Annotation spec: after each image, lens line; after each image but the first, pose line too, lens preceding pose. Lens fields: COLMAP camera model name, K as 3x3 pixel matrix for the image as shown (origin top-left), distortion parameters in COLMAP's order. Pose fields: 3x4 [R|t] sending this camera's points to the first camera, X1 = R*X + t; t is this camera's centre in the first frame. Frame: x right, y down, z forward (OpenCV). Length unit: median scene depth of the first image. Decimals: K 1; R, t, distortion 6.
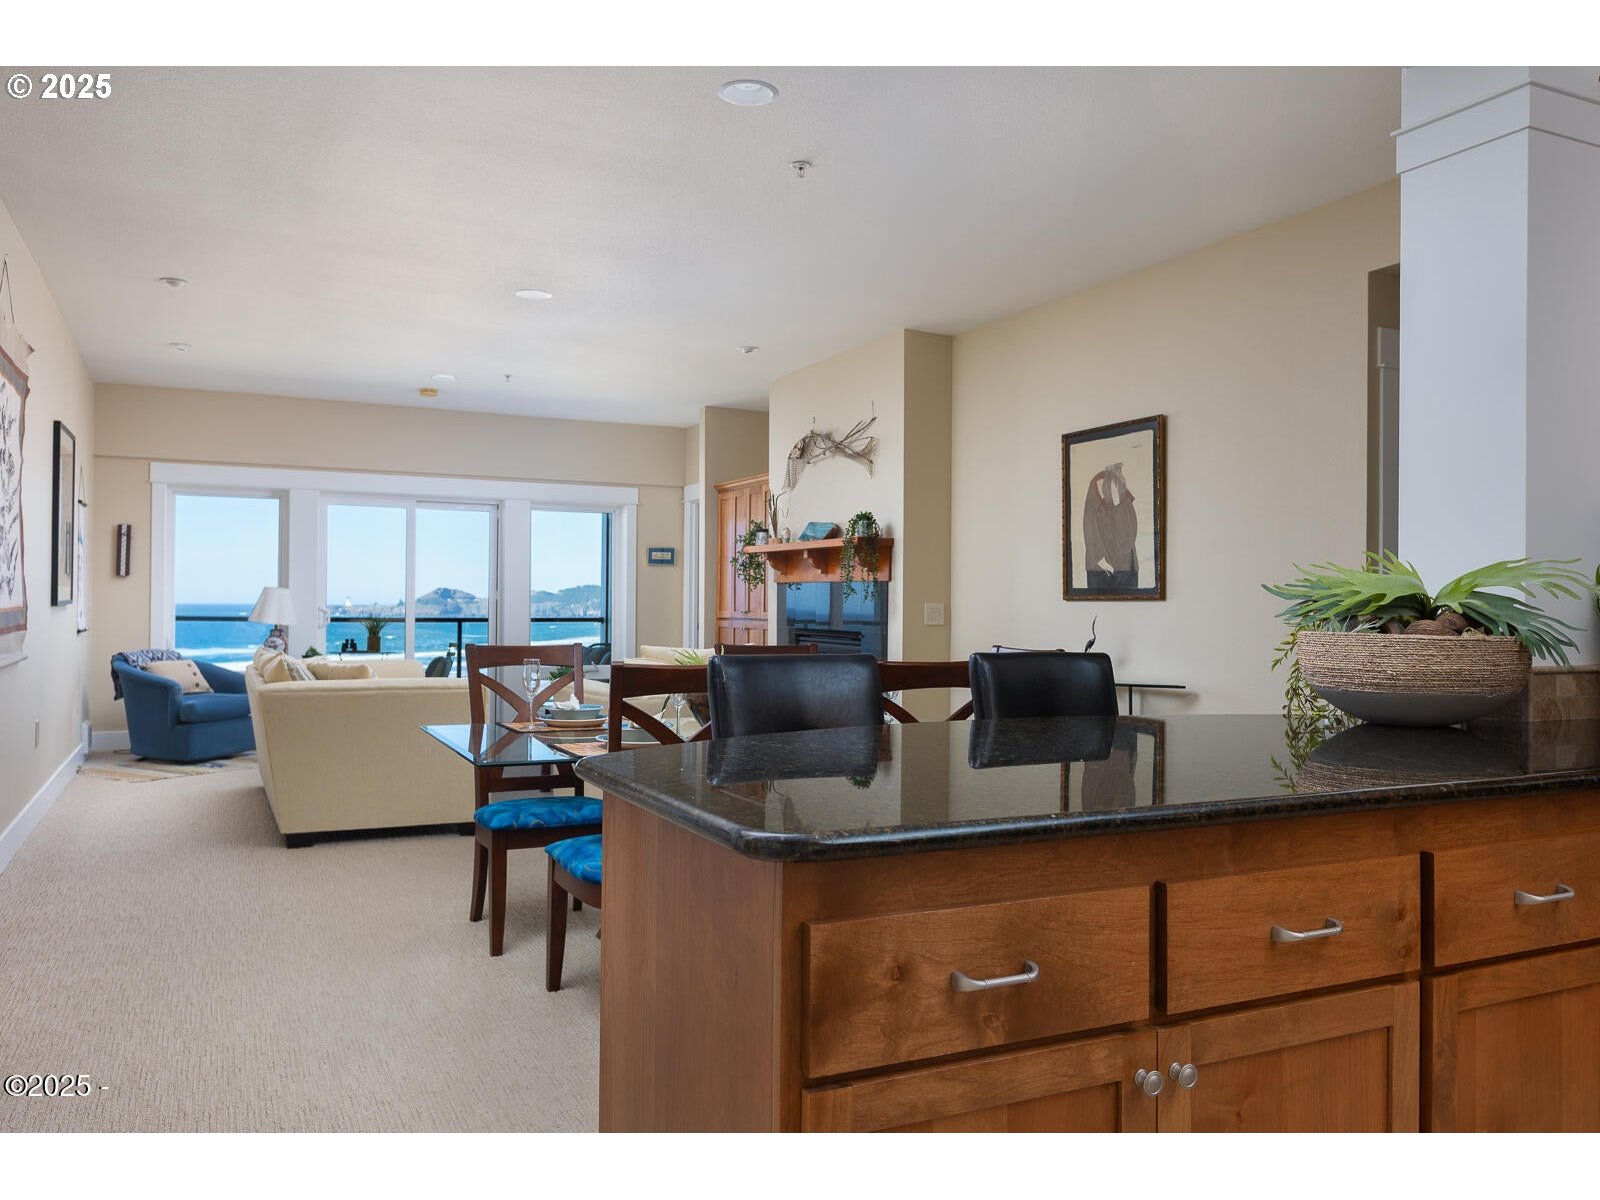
lens RADIAL K [[1193.3, 0, 800.0], [0, 1193.3, 600.0], [0, 0, 1]] dist [0.022267, -0.003038]
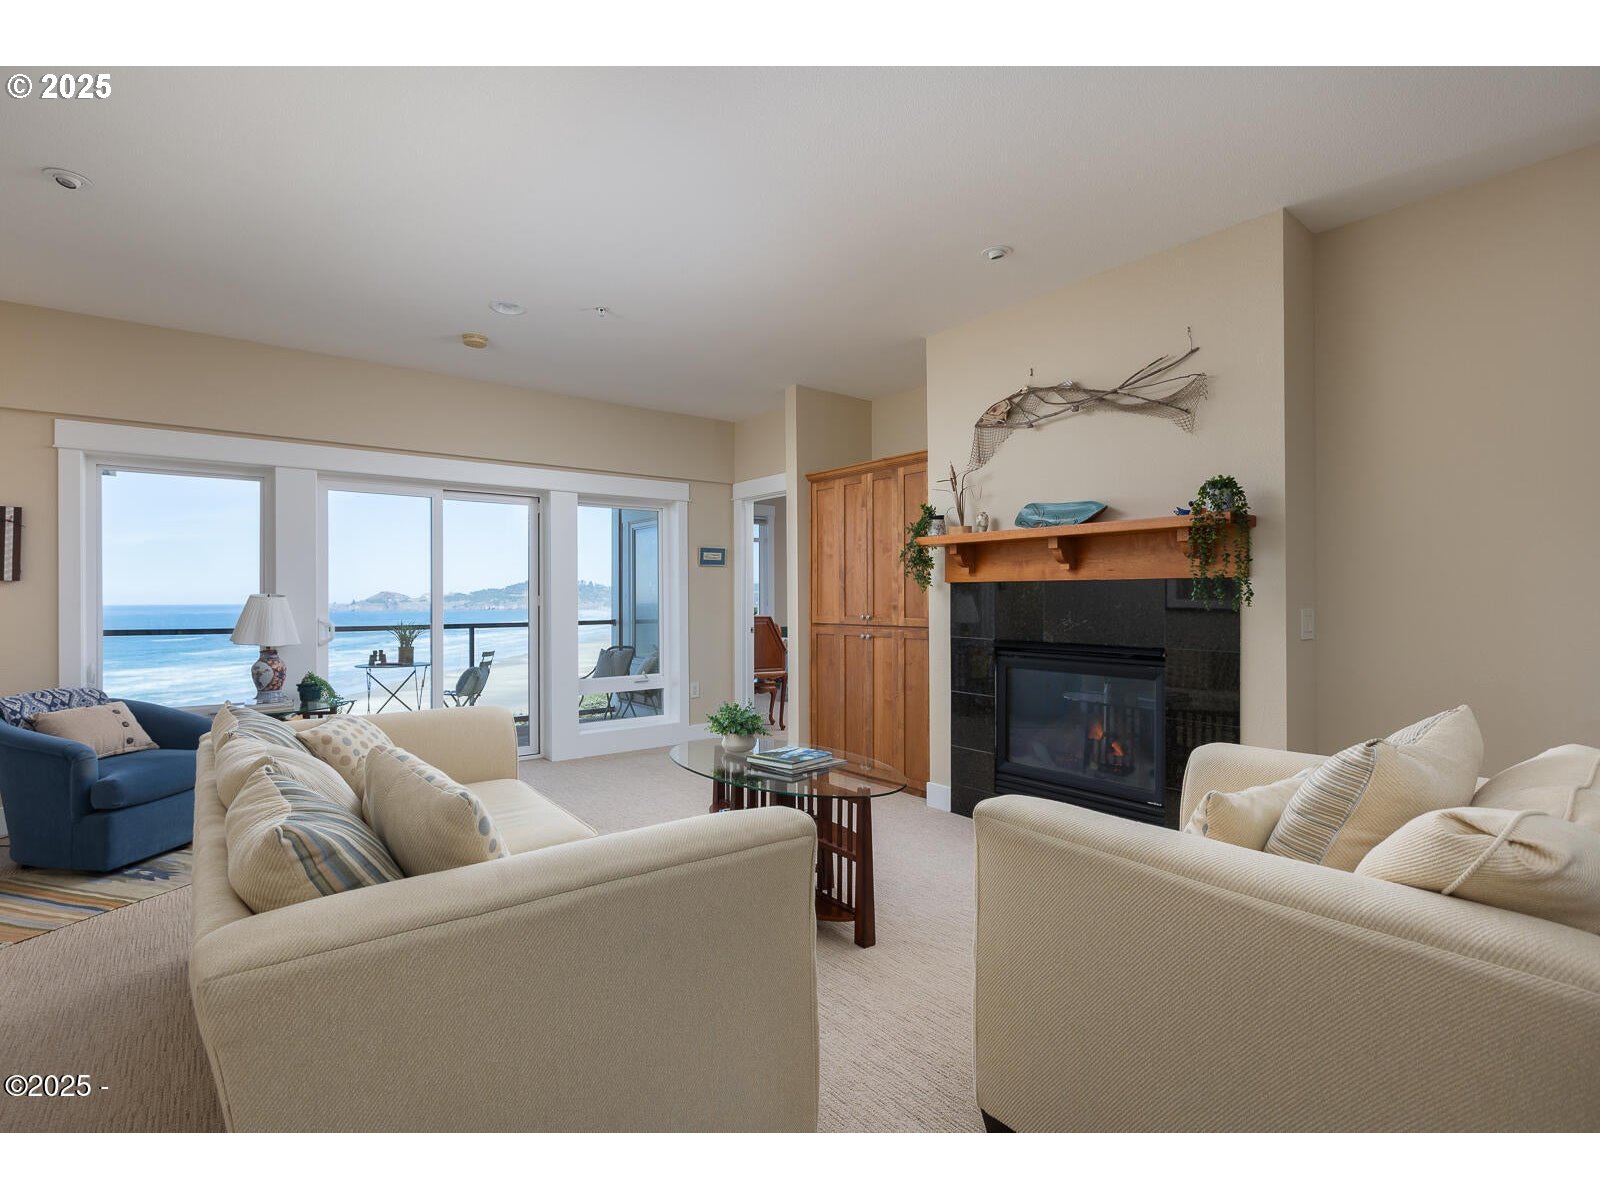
lens RADIAL K [[756.3, 0, 800.0], [0, 756.3, 600.0], [0, 0, 1]] dist [-0.003096, -0.000183]
pose [[0.977762, -0.013203, 0.209301, -0.227359], [0.012022, 0.999904, 0.006913, -0.007469], [-0.209372, -0.004243, 0.977827, 0.520733]]
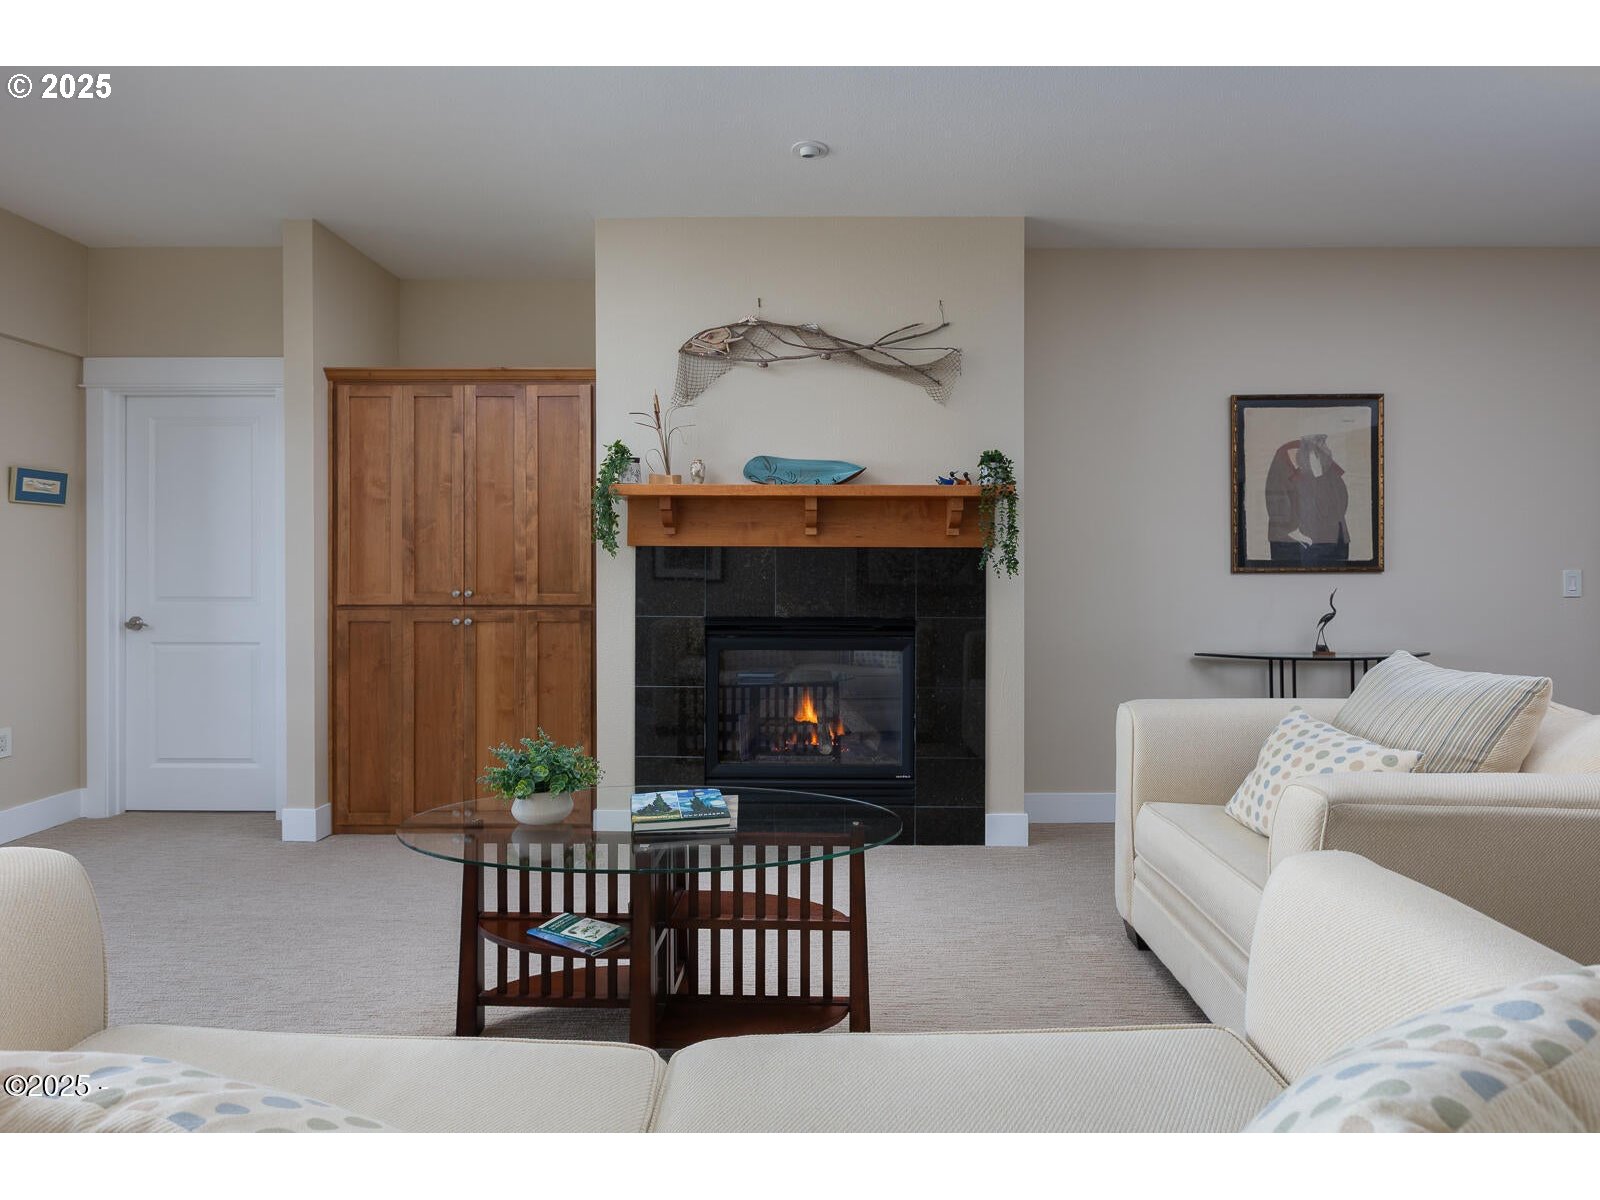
lens RADIAL K [[815.5, 0, 796.0], [0, 815.5, 571.6], [0, 0, 1]] dist [0.000438, 0.000104]
pose [[0.448611, -0.011013, 0.893659, -0.365591], [0.001647, 0.999933, 0.011496, -0.005964], [-0.893726, -0.003685, 0.448599, 0.735627]]
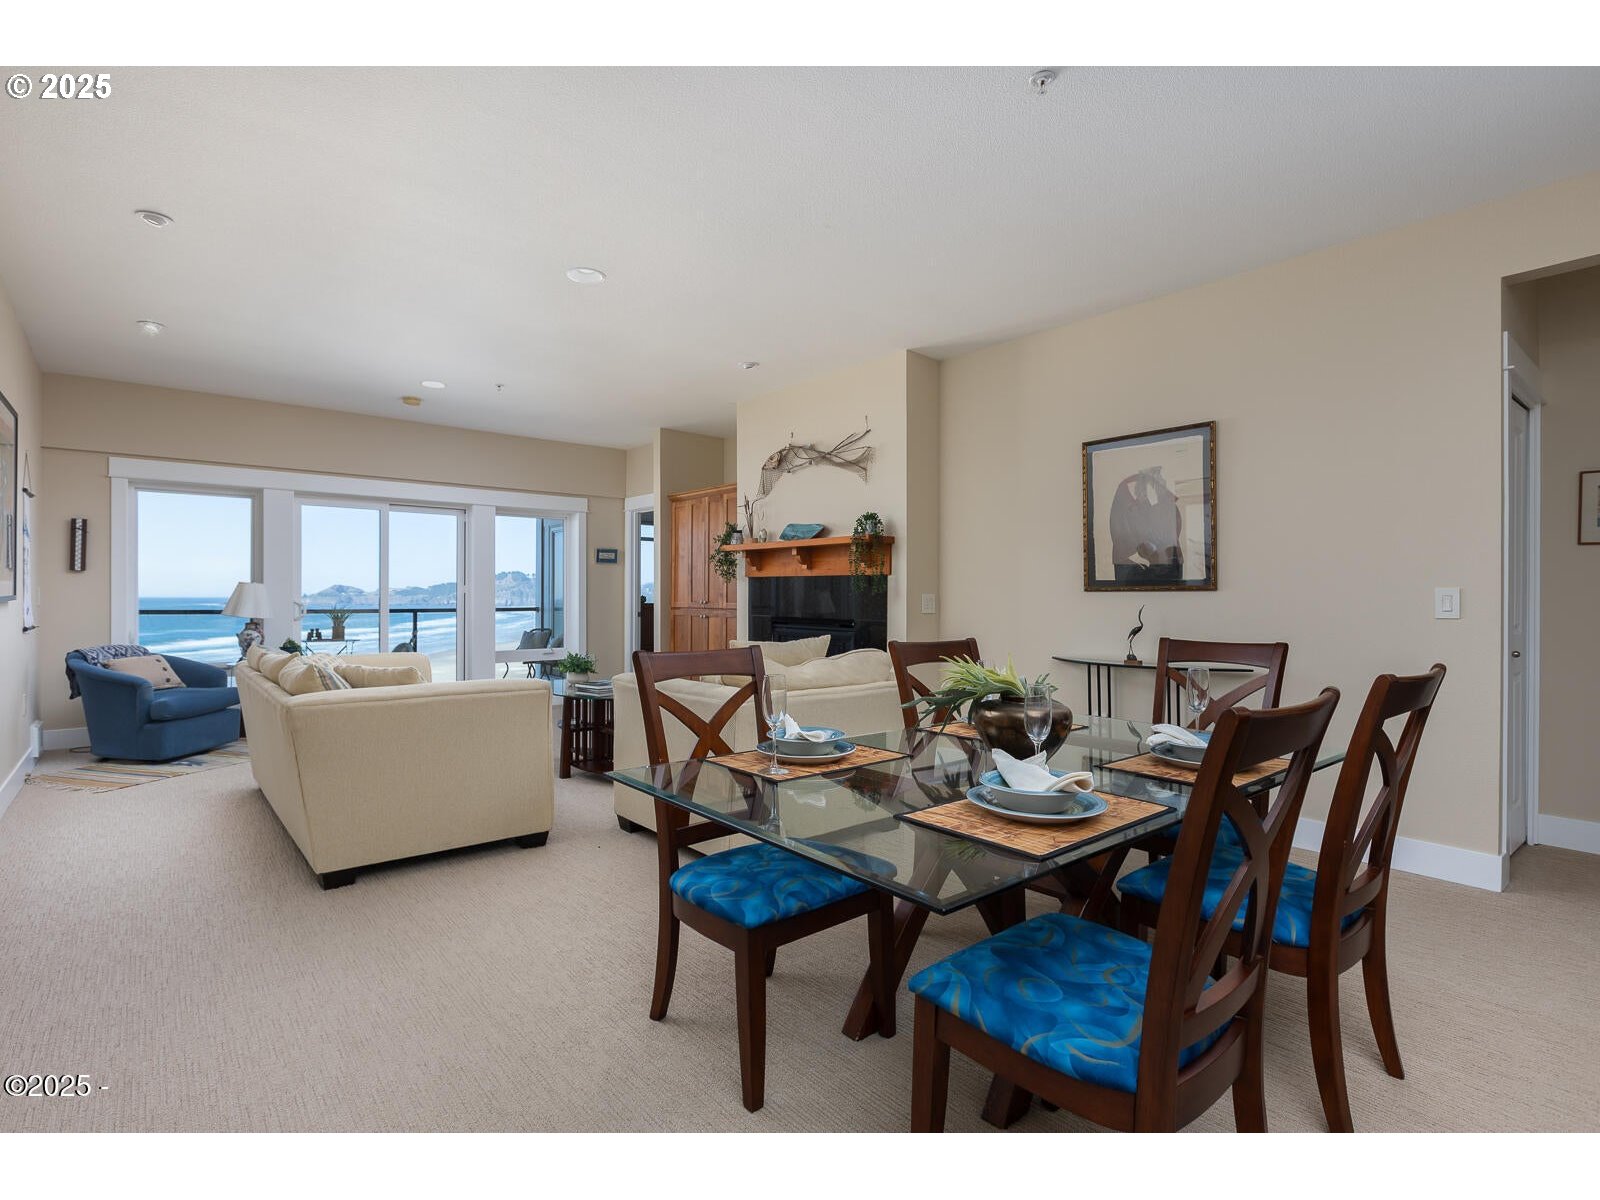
lens RADIAL K [[769.6, 0, 800.0], [0, 769.6, 600.0], [0, 0, 1]] dist [-0.007309, -0.000253]
pose [[0.968801, -0.007461, 0.247726, -0.156493], [0.004852, 0.999926, 0.011140, -0.000292], [-0.247791, -0.009590, 0.968766, 0.264645]]
